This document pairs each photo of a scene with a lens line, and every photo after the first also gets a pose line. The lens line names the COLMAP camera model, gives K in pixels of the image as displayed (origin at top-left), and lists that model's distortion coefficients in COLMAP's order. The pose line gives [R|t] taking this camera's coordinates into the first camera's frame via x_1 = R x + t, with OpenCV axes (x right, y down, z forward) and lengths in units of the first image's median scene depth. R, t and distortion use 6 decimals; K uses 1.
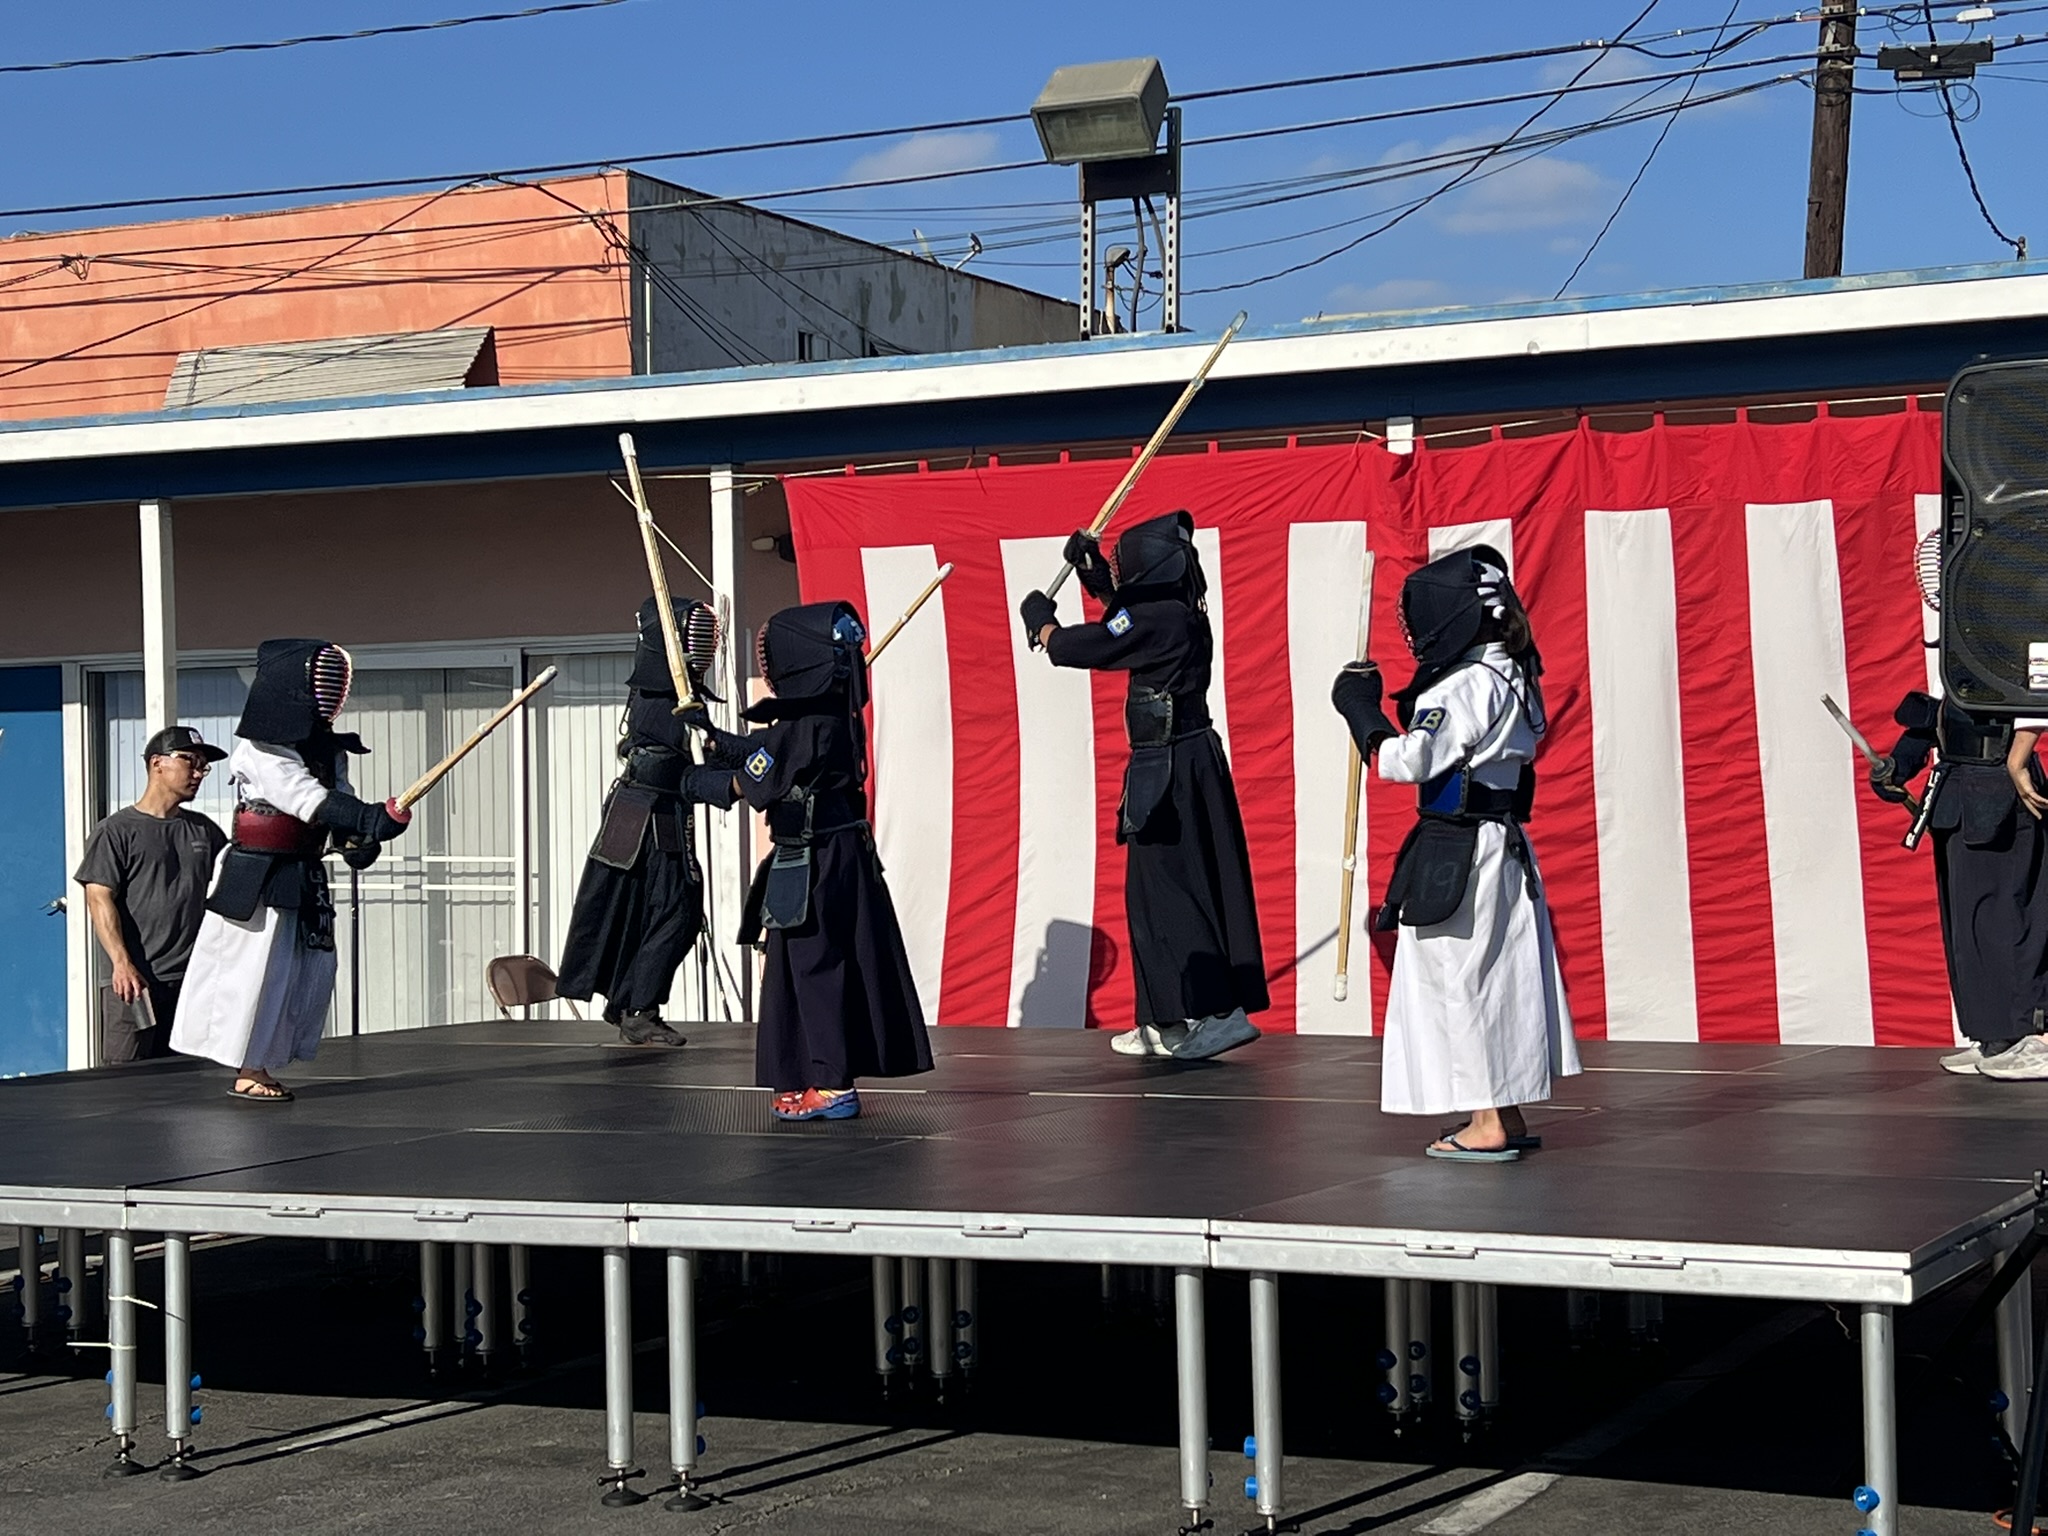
lens RADIAL K [[3549.6, 0, 1024.0], [0, 3549.6, 768.0], [0, 0, 1]] dist [0.299654, -1.196989]
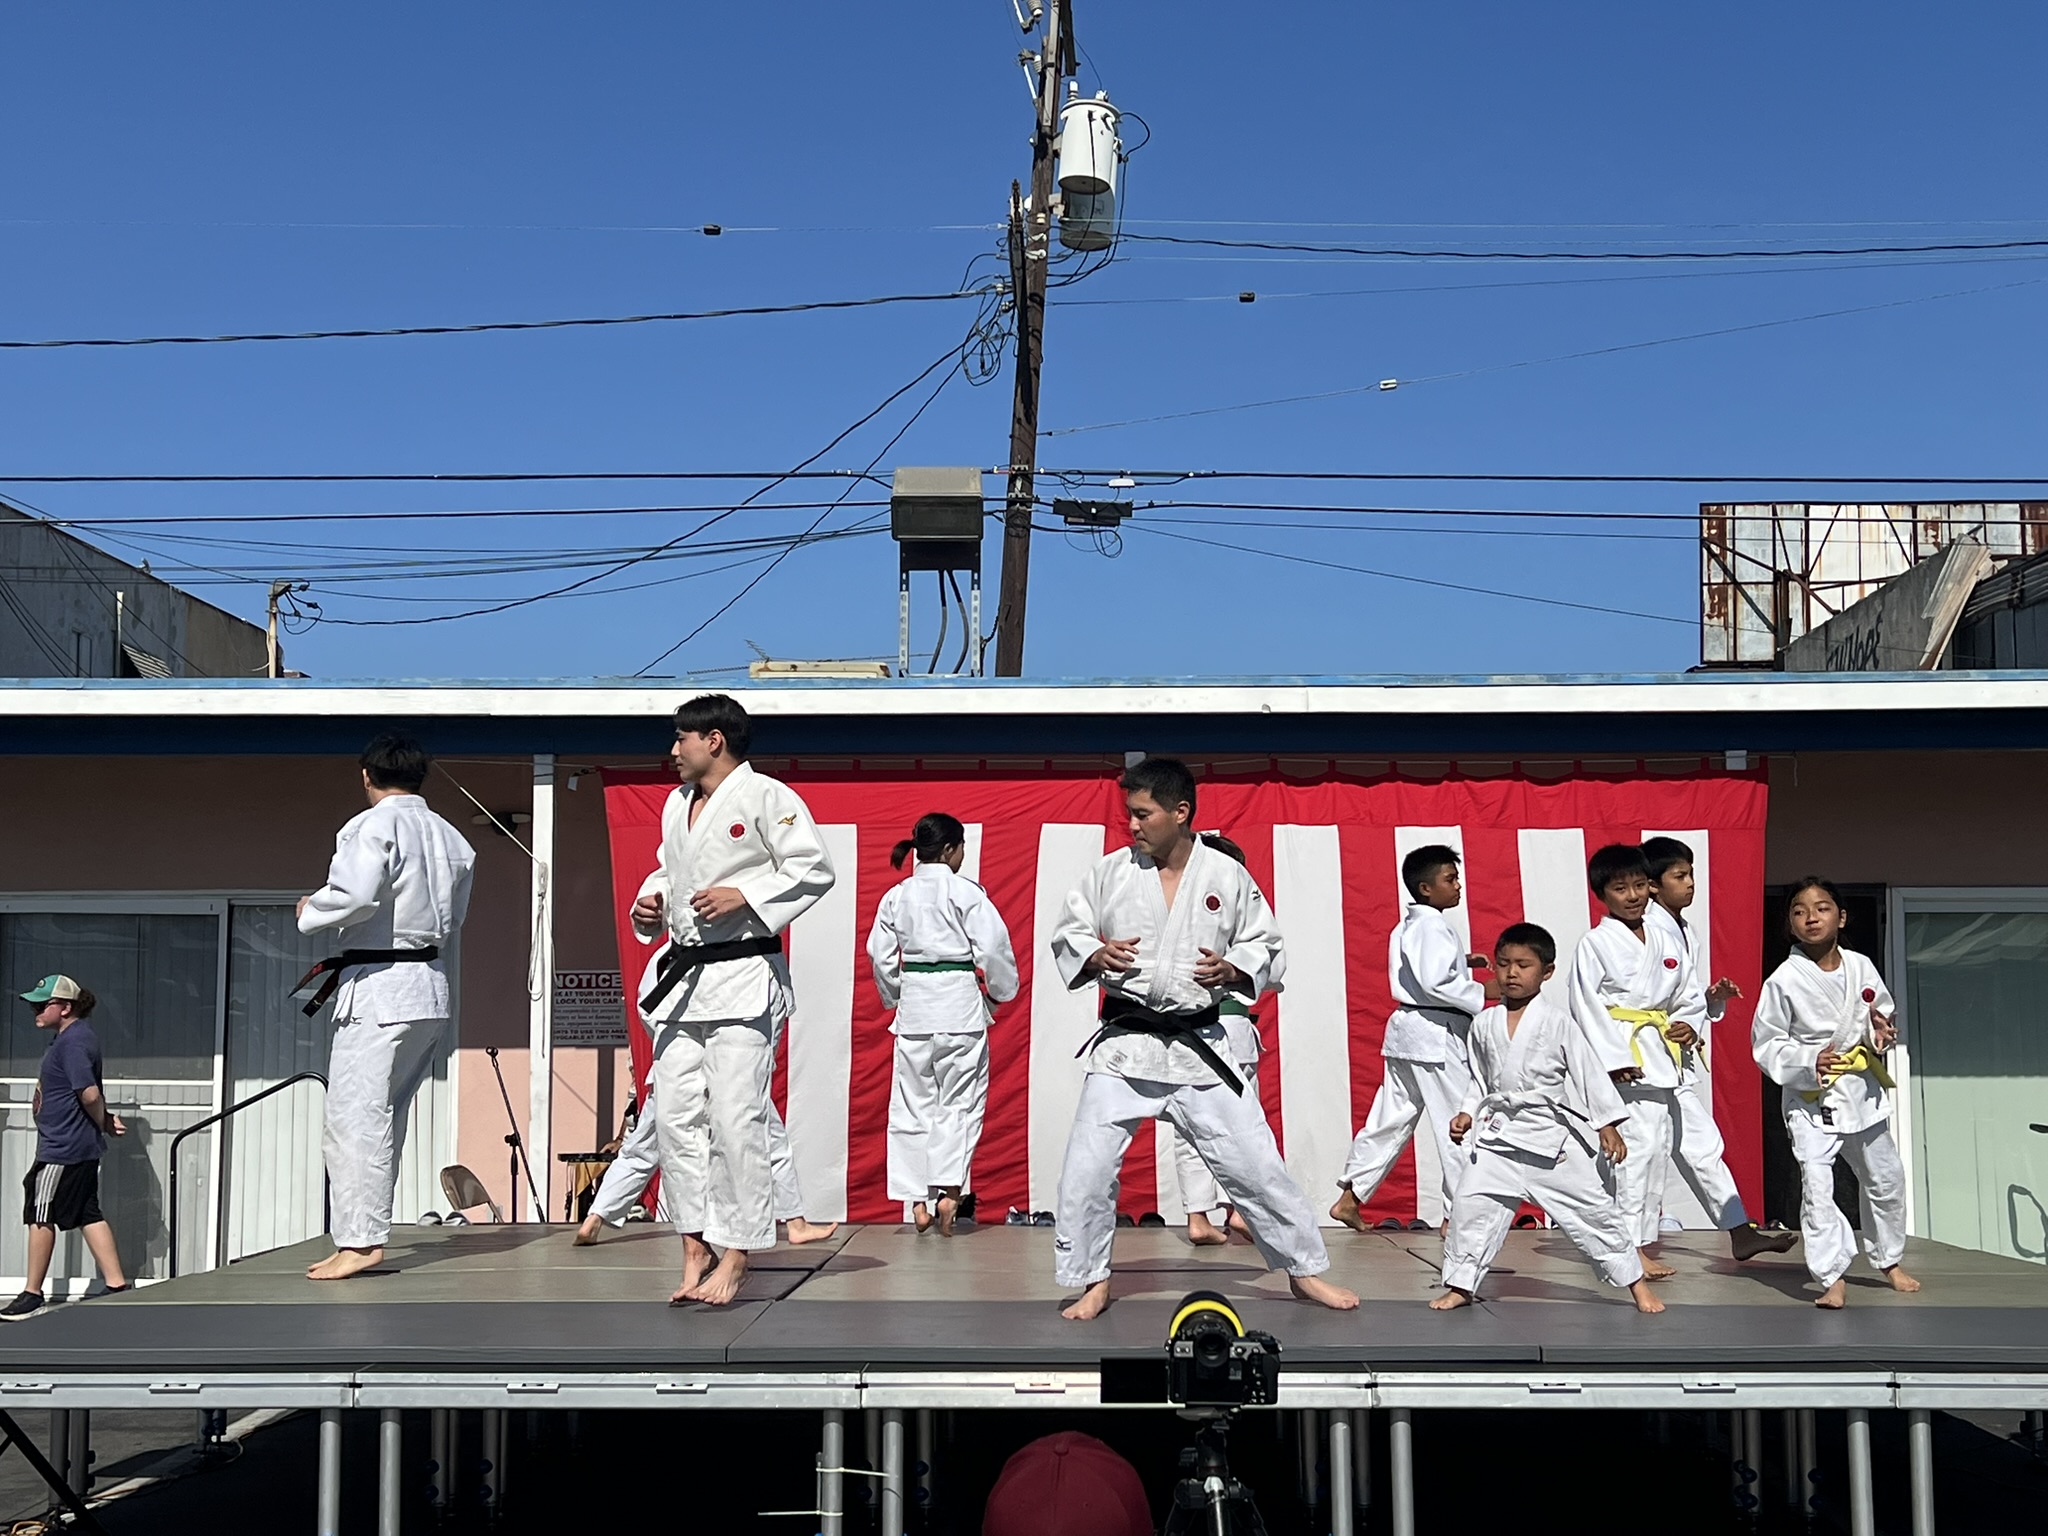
lens RADIAL K [[2707.8, 0, 1024.0], [0, 2707.8, 768.0], [0, 0, 1]] dist [0.000519, 0.073770]
pose [[0.913403, 0.056929, 0.403055, -0.279912], [-0.021852, 0.995602, -0.091104, 0.000359], [-0.406468, 0.074407, 0.910630, 0.084363]]
